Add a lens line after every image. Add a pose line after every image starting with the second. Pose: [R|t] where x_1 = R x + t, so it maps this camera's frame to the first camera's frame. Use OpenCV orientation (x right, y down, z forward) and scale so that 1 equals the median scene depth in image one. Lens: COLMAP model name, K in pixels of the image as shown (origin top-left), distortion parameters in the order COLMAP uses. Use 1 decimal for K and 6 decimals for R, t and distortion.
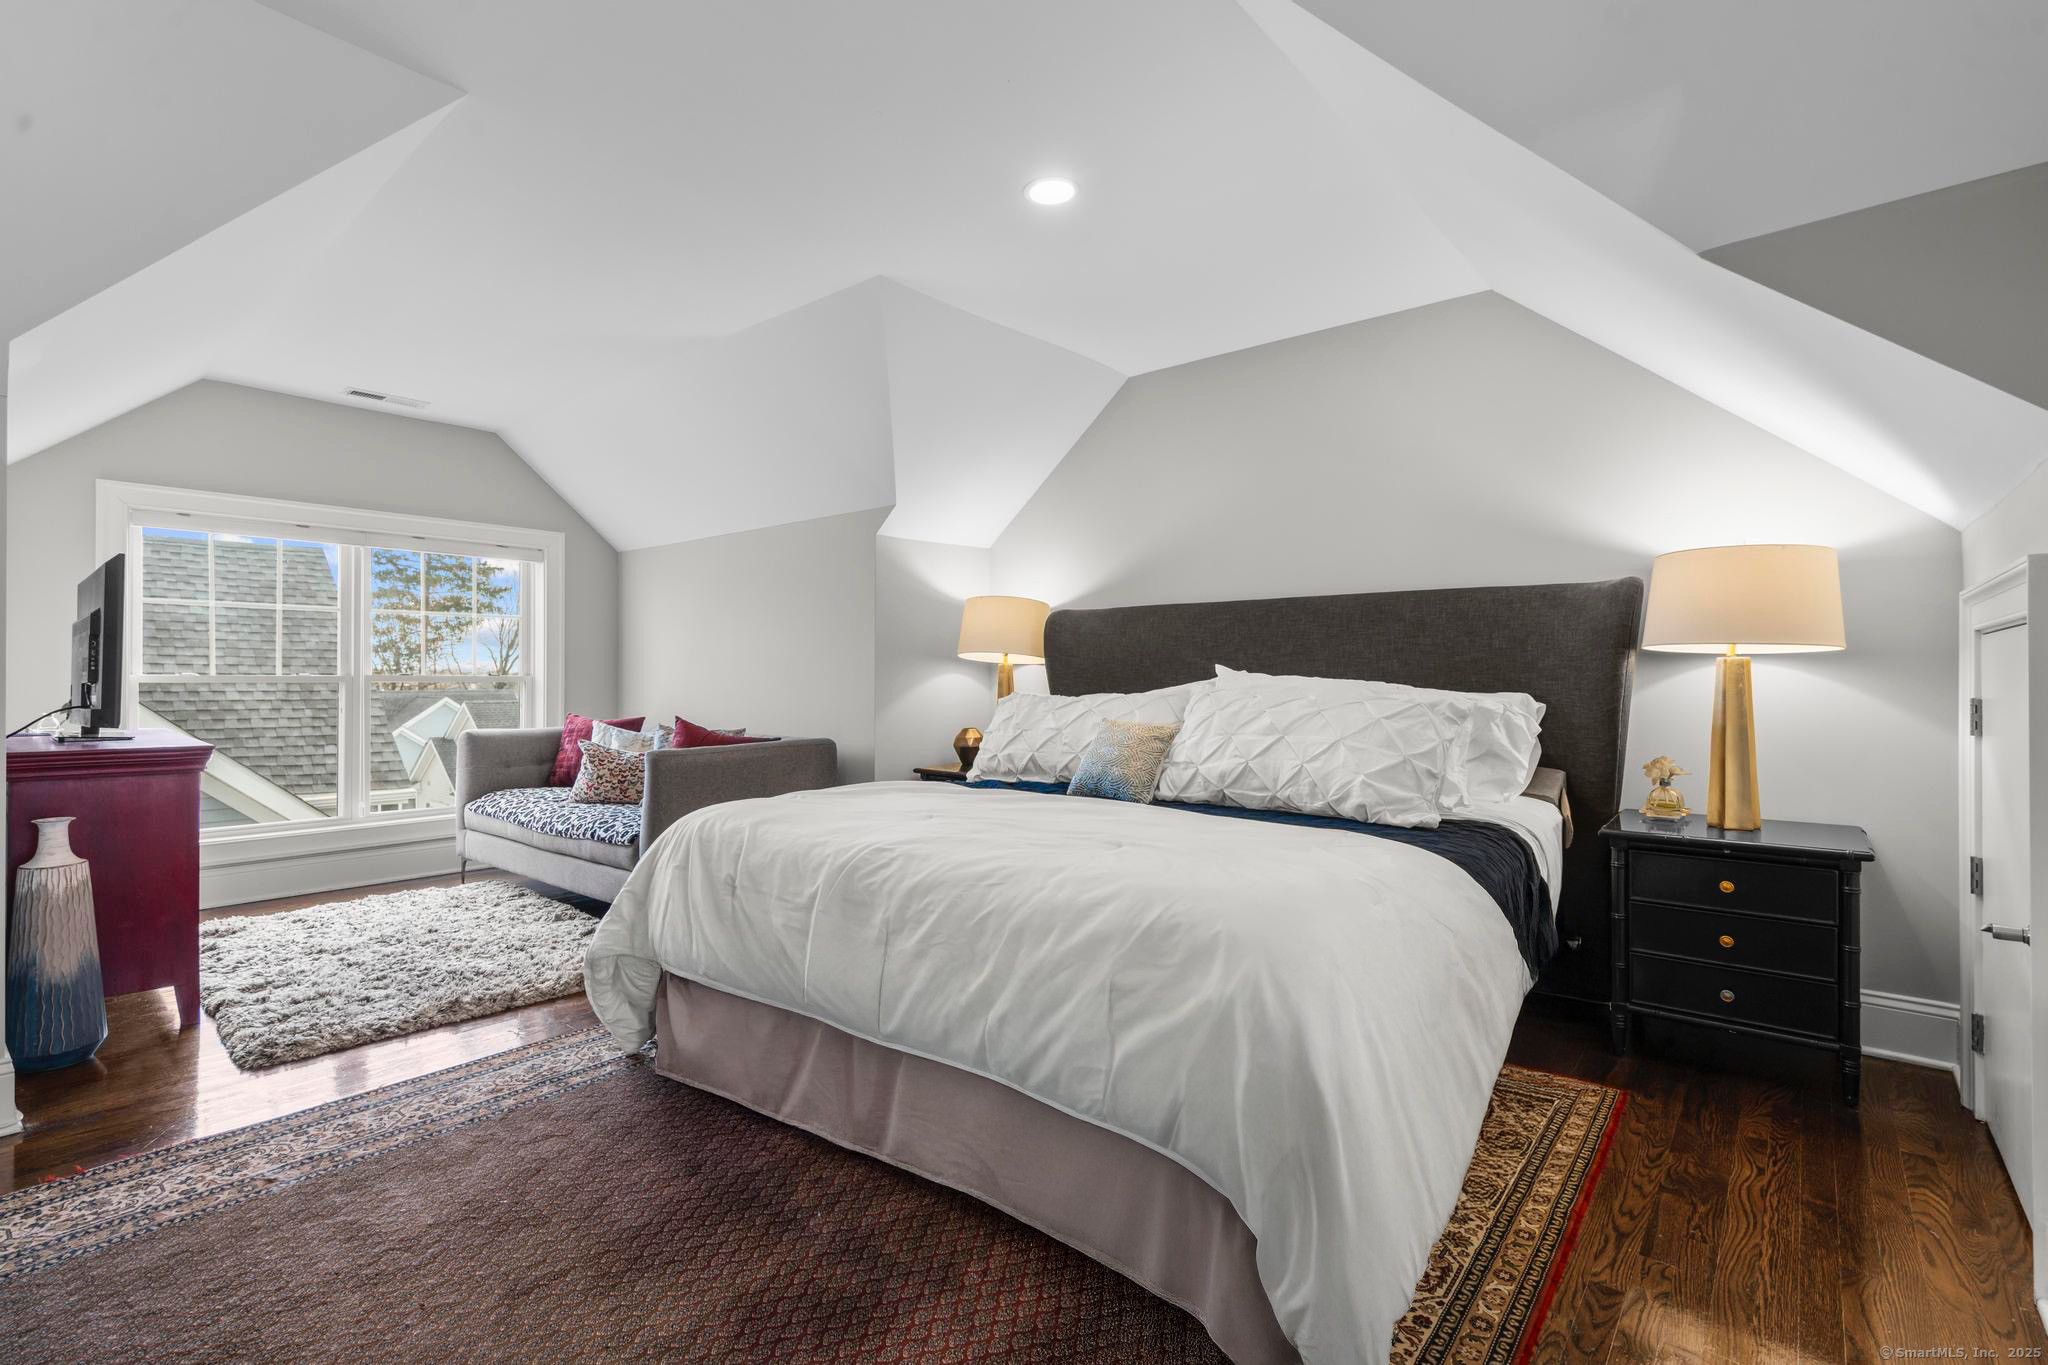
lens RADIAL K [[936.3, 0, 1012.8], [0, 936.3, 675.3], [0, 0, 1]] dist [0.003616, 0.001447]
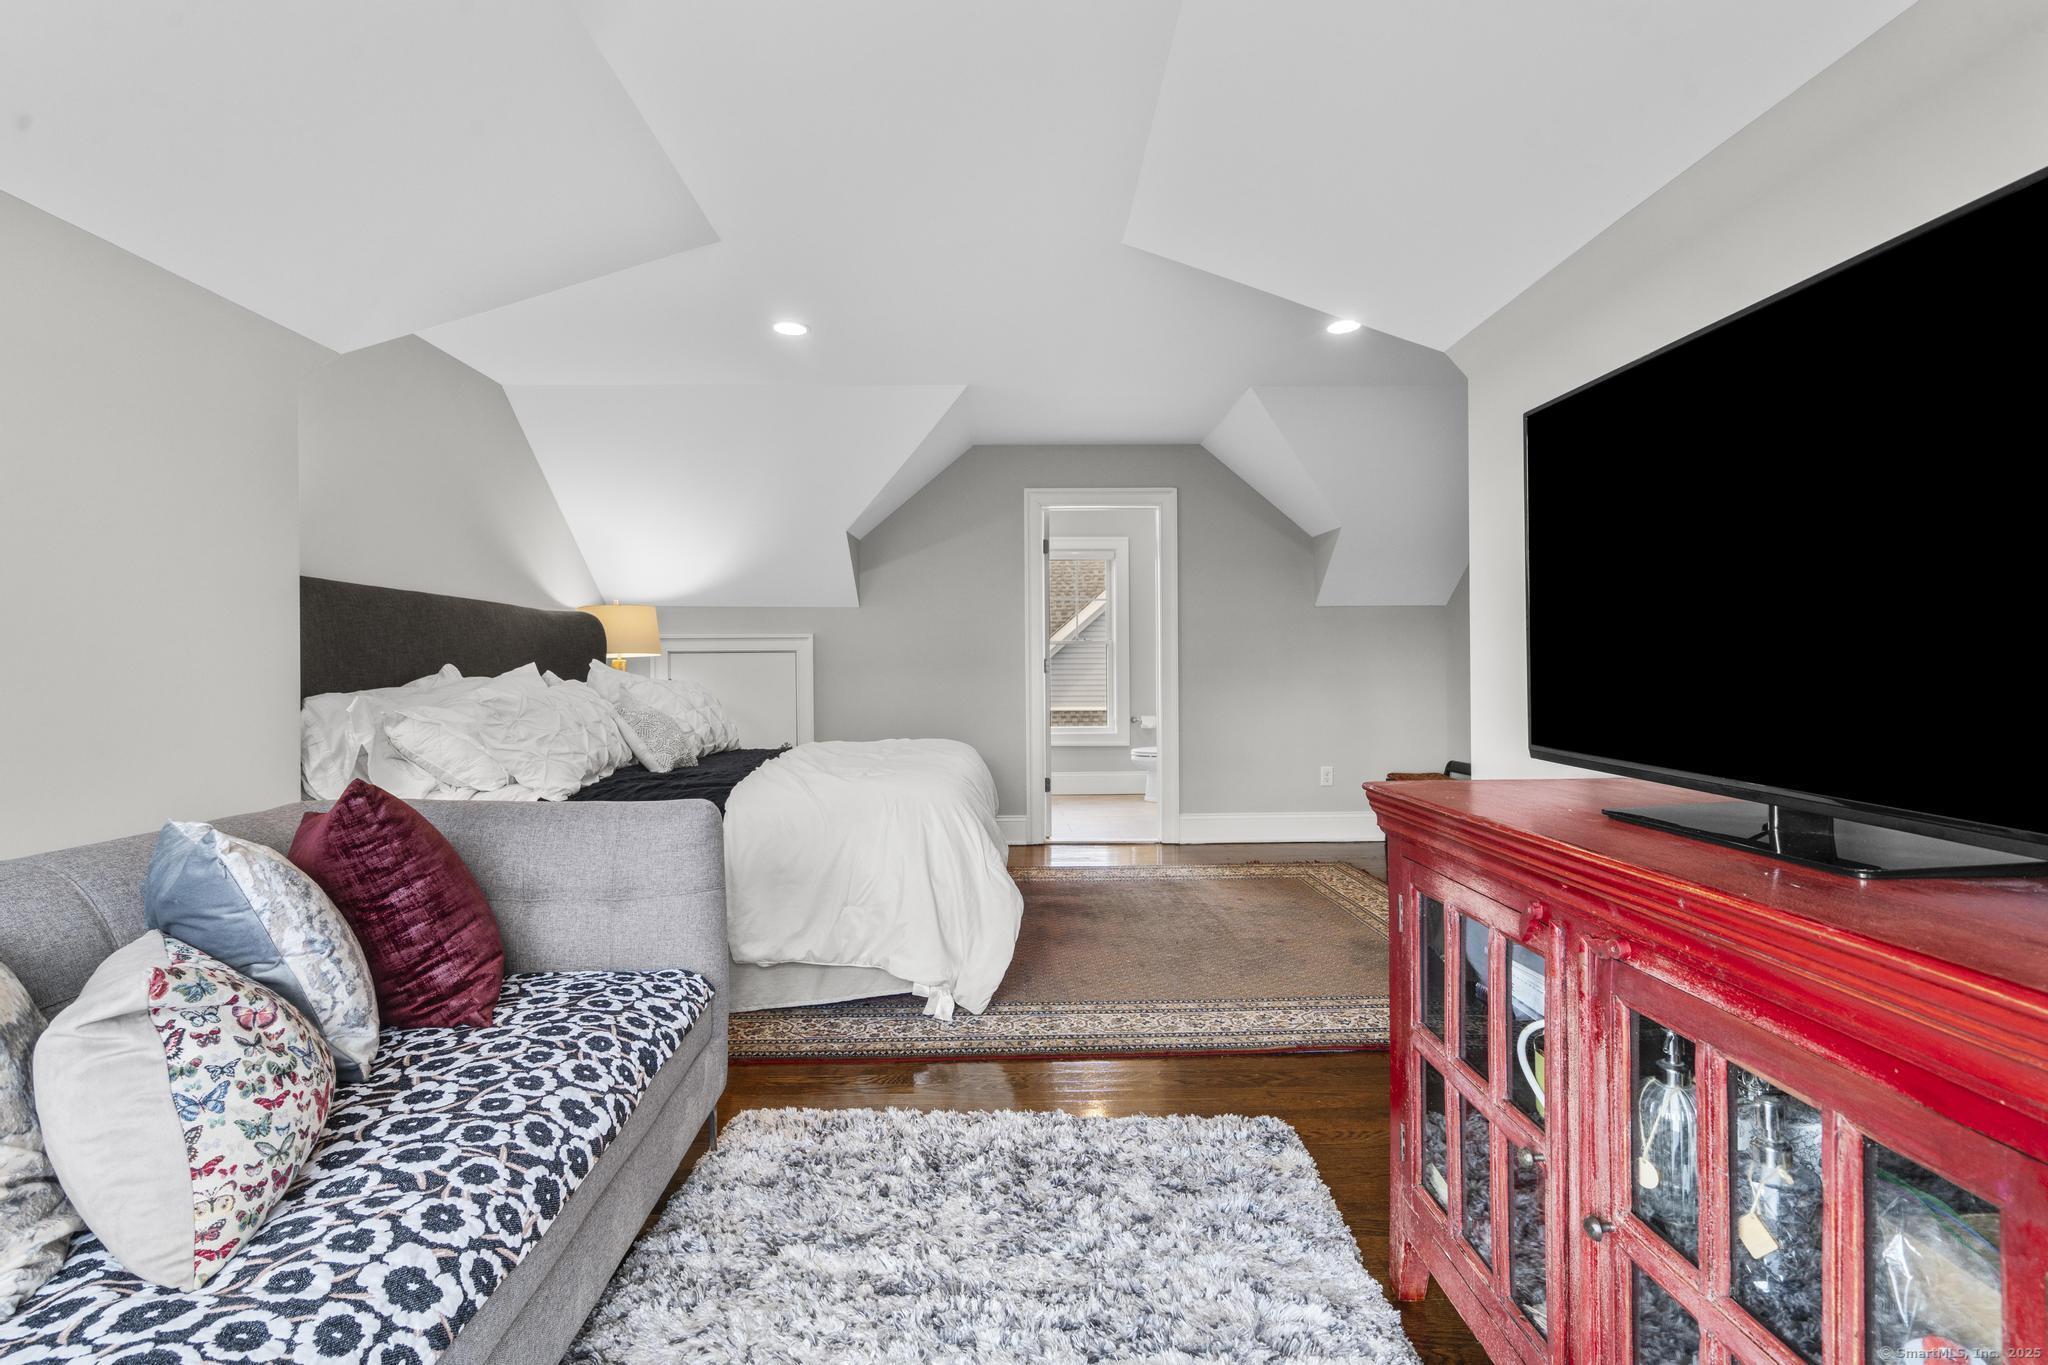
lens RADIAL K [[936.3, 0, 1012.8], [0, 936.3, 675.3], [0, 0, 1]] dist [0.003616, 0.001447]
pose [[-0.667250, 0.000739, 0.744834, -1.201820], [0.003420, 0.999992, 0.002072, 0.012957], [-0.744826, 0.003929, -0.667247, 1.639965]]
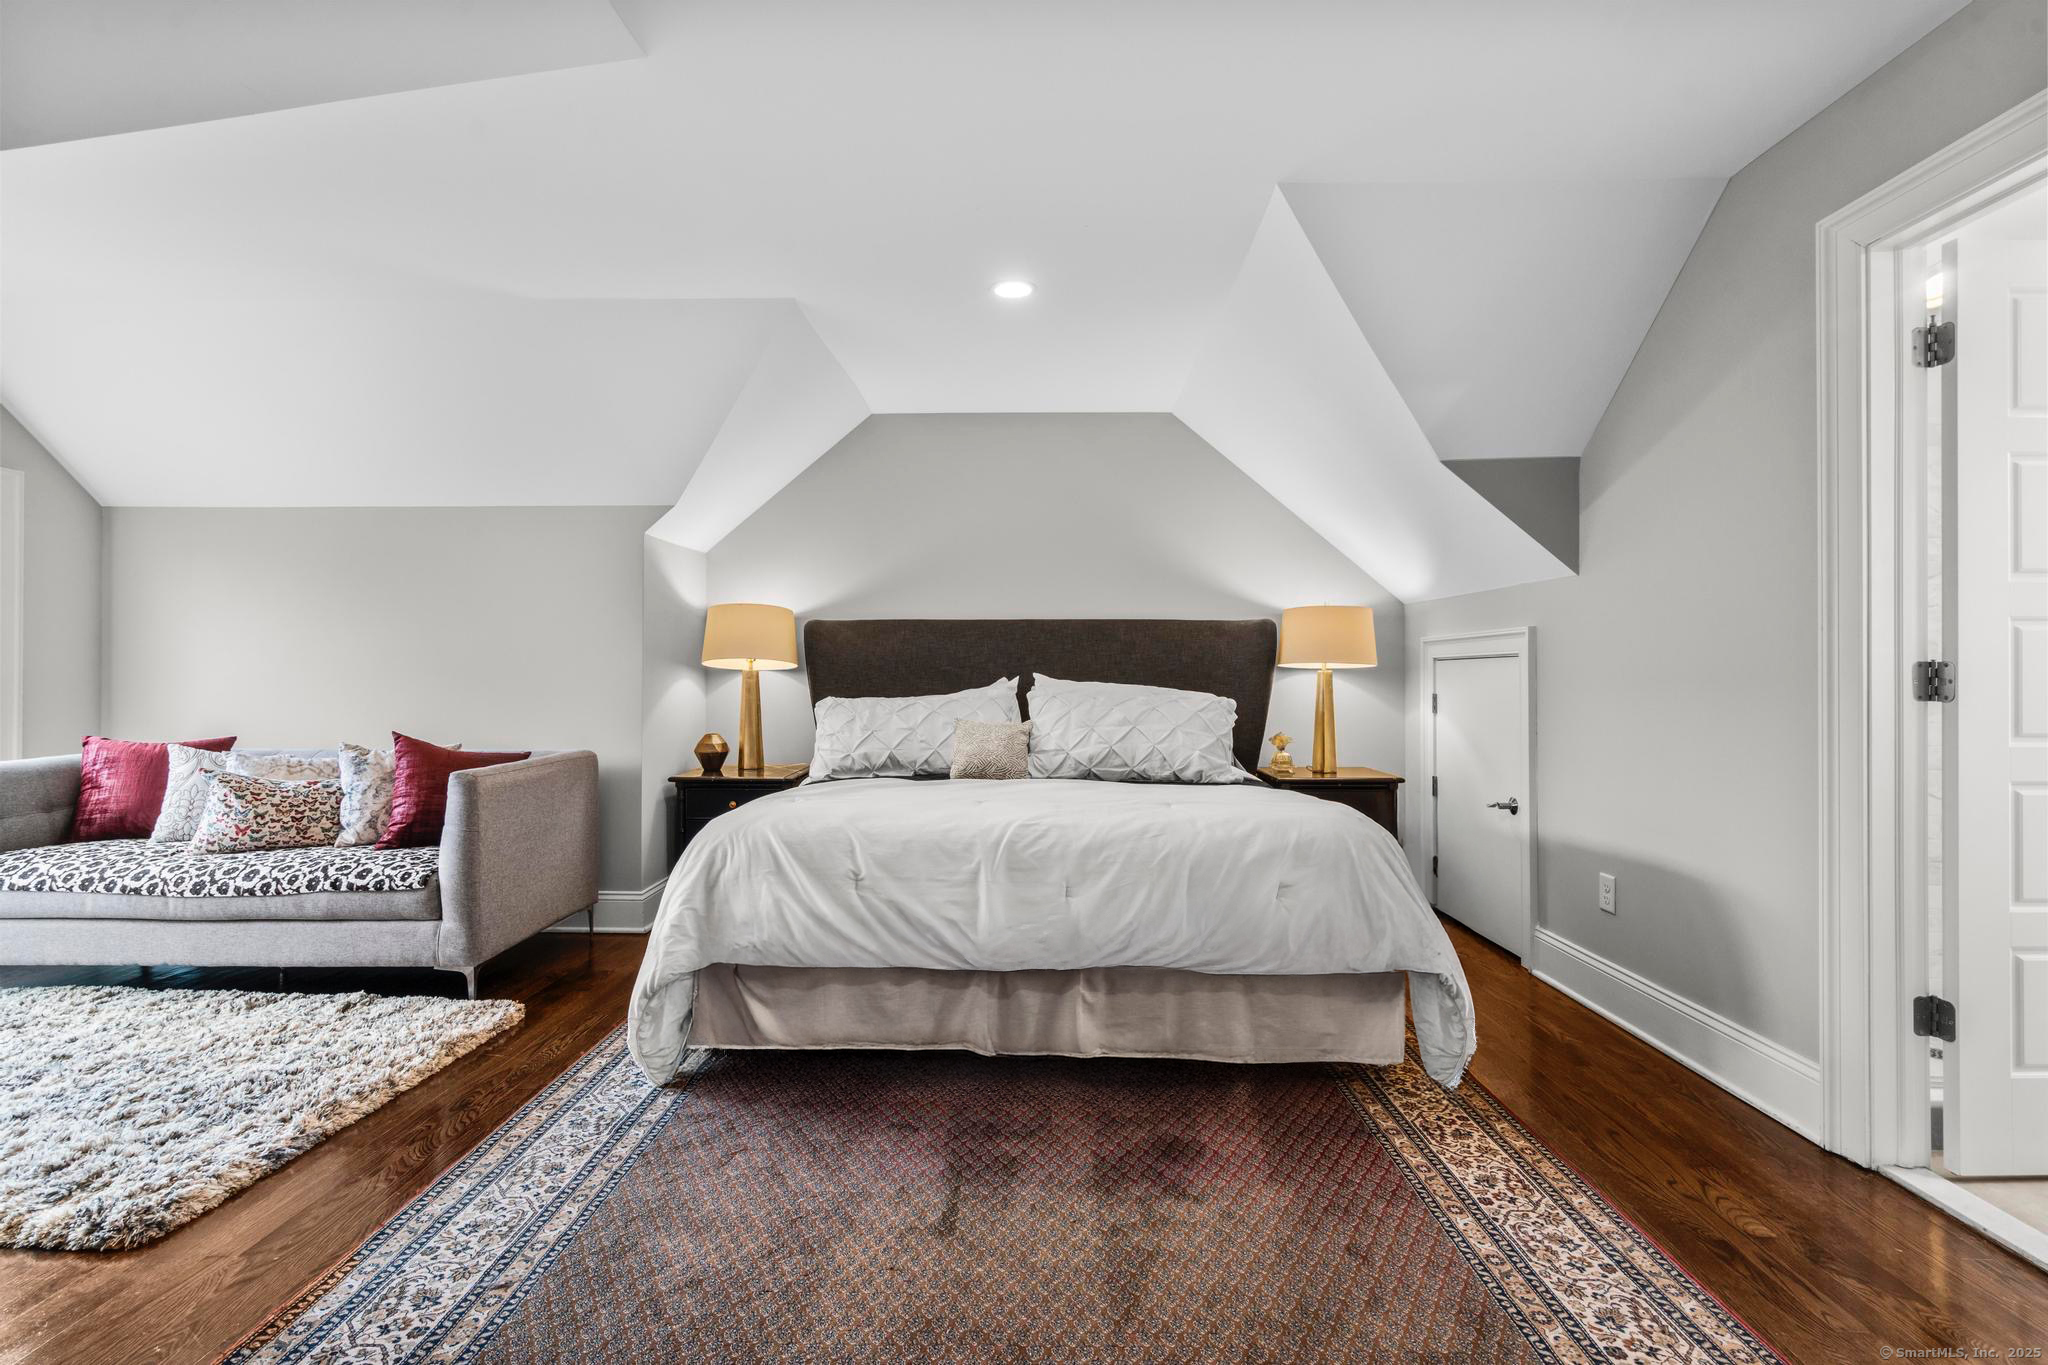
lens RADIAL K [[936.3, 0, 1012.8], [0, 936.3, 675.3], [0, 0, 1]] dist [0.003616, 0.001447]
pose [[0.775711, 0.002194, 0.631084, -0.709344], [-0.001487, 0.999998, -0.001650, -0.007493], [-0.631087, 0.000341, 0.775712, 0.041762]]
